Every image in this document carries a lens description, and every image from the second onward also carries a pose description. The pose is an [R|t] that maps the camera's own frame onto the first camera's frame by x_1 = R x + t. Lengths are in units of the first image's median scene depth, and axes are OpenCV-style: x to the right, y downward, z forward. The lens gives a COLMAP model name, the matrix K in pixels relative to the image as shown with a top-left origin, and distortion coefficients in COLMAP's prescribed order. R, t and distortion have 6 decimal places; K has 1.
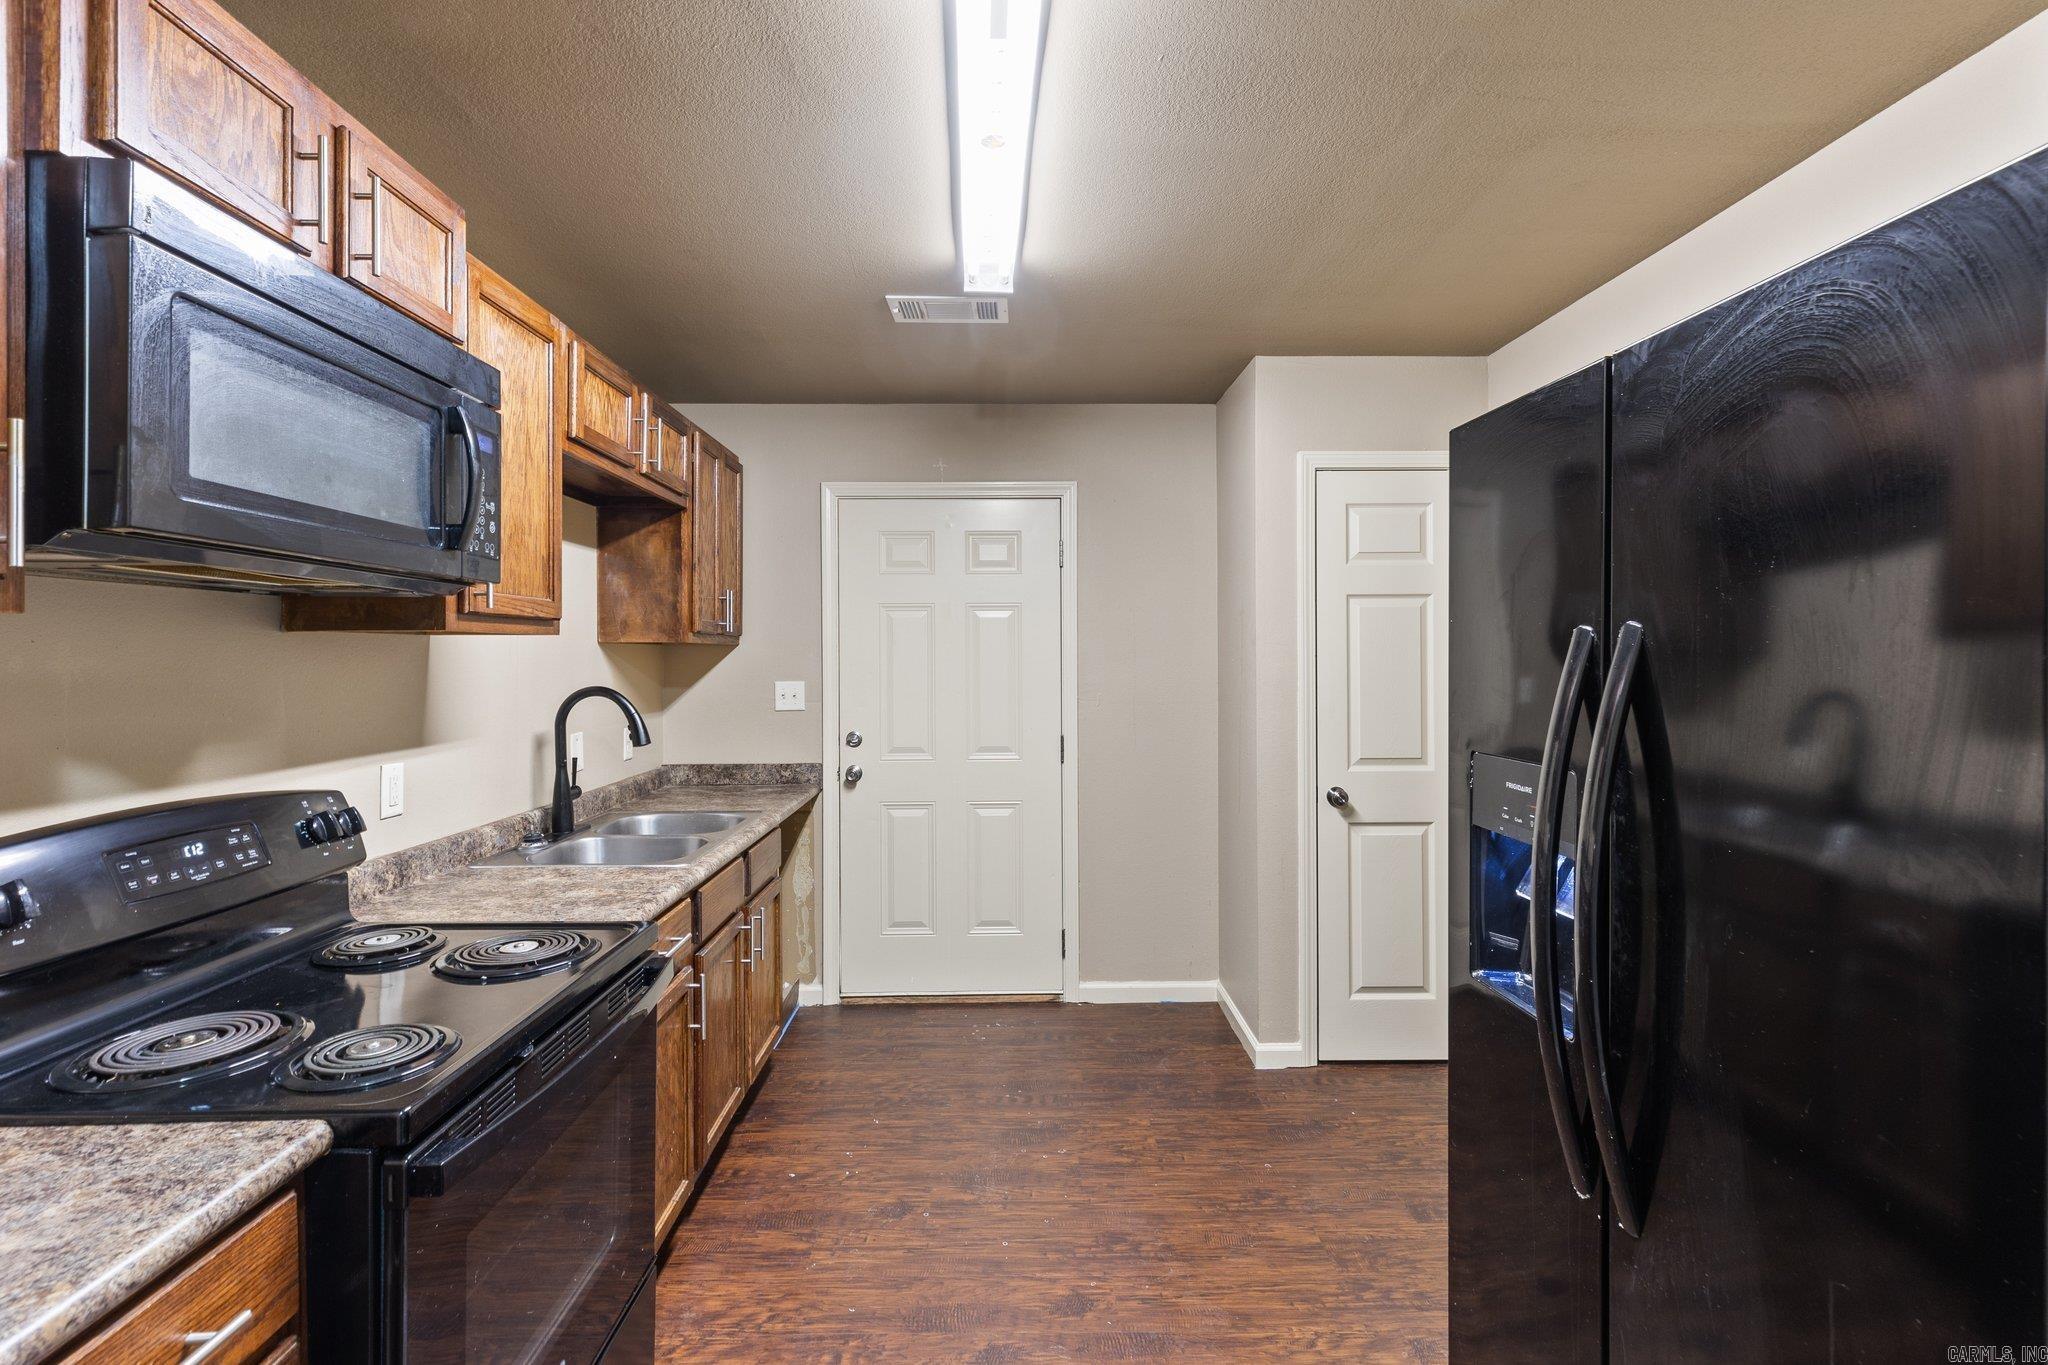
lens RADIAL K [[929.2, 0, 1025.9], [0, 929.2, 666.2], [0, 0, 1]] dist [0.007867, -0.000094]
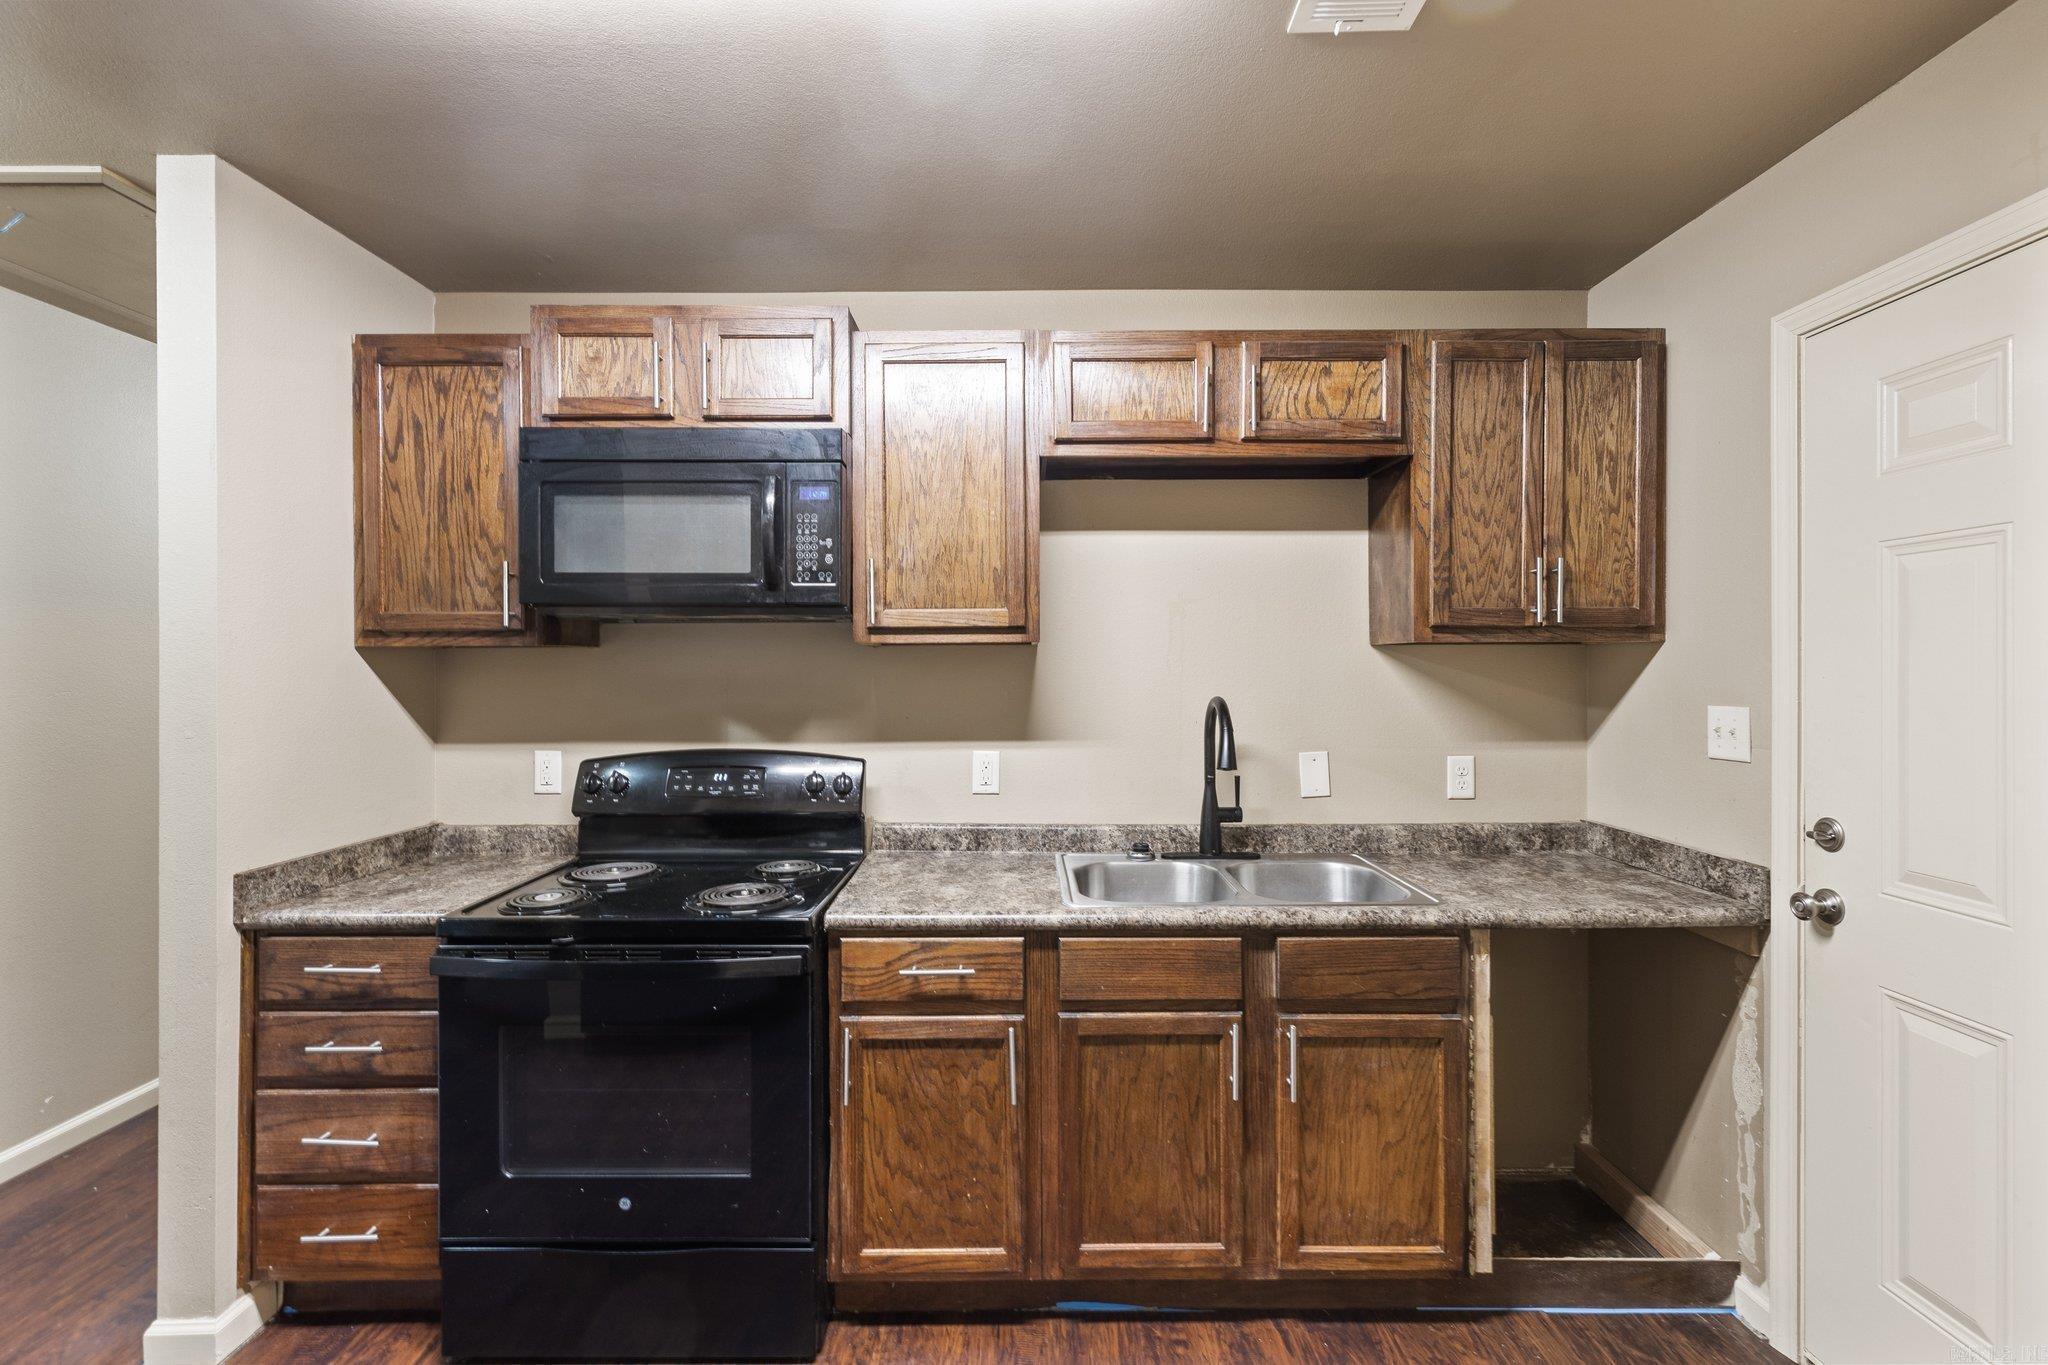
lens RADIAL K [[929.2, 0, 1026.1], [0, 929.2, 673.5], [0, 0, 1]] dist [0.007867, -0.000094]
pose [[-0.023850, 0.006177, -0.999696, 0.303268], [-0.007238, 0.999954, 0.006351, -0.003186], [0.999689, 0.007388, -0.023804, 0.604205]]
